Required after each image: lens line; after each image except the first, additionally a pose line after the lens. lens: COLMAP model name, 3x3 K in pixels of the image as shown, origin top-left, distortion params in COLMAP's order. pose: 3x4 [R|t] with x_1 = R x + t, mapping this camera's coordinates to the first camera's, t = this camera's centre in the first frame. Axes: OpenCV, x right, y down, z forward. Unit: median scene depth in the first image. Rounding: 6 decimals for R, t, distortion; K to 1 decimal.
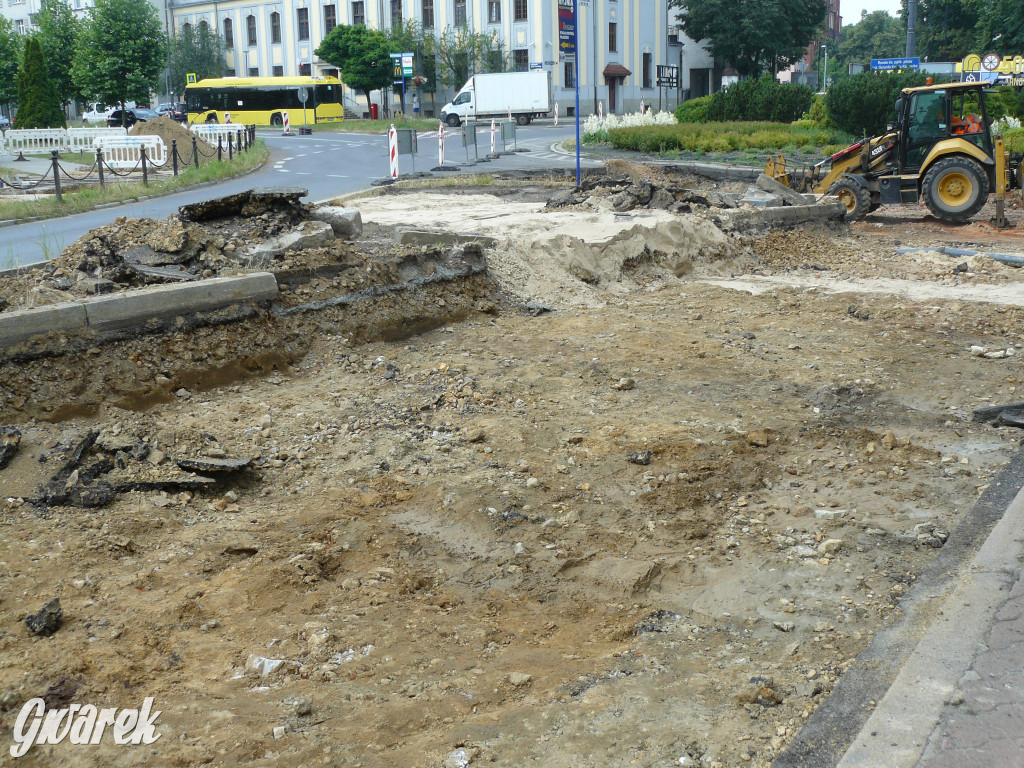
lens RADIAL K [[1110.4, 0, 511.3], [0, 1110.4, 399.4], [0, 0, 1]] dist [-0.177964, 0.210624]
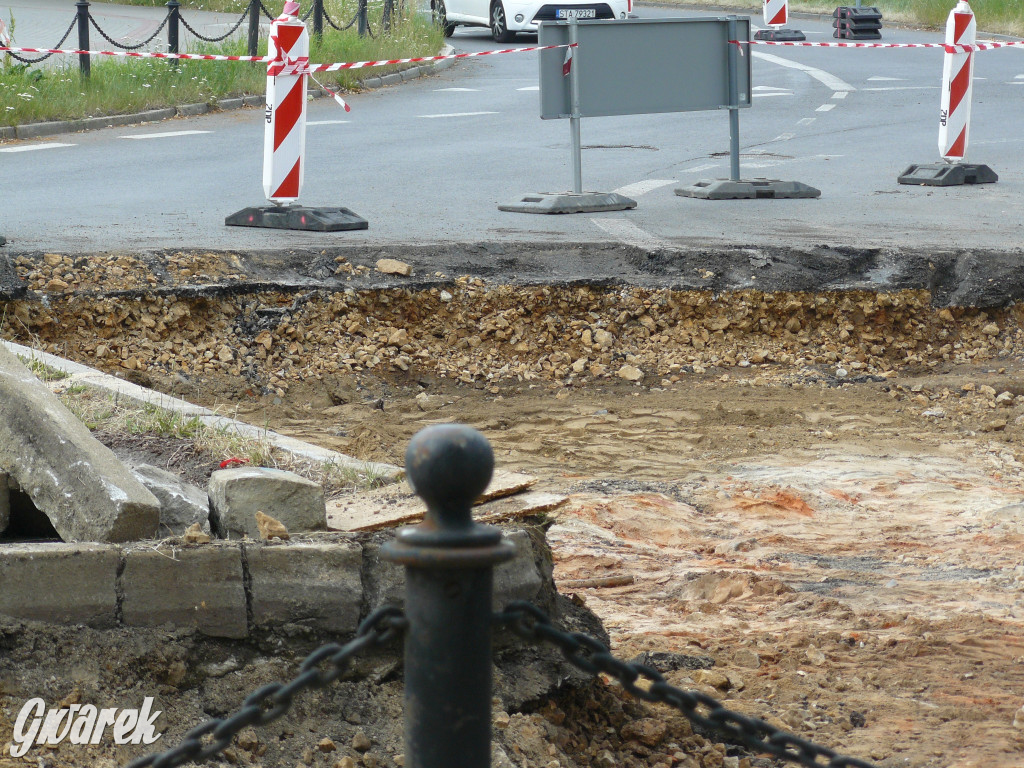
lens RADIAL K [[4577.9, 0, 512.0], [0, 4577.9, 384.0], [0, 0, 1]] dist [0.056030, -1.019586]
pose [[0.871393, 0.070774, -0.485453, 0.318432], [-0.148337, 0.981231, -0.123214, -0.062966], [0.467621, 0.179378, 0.865537, 0.221570]]
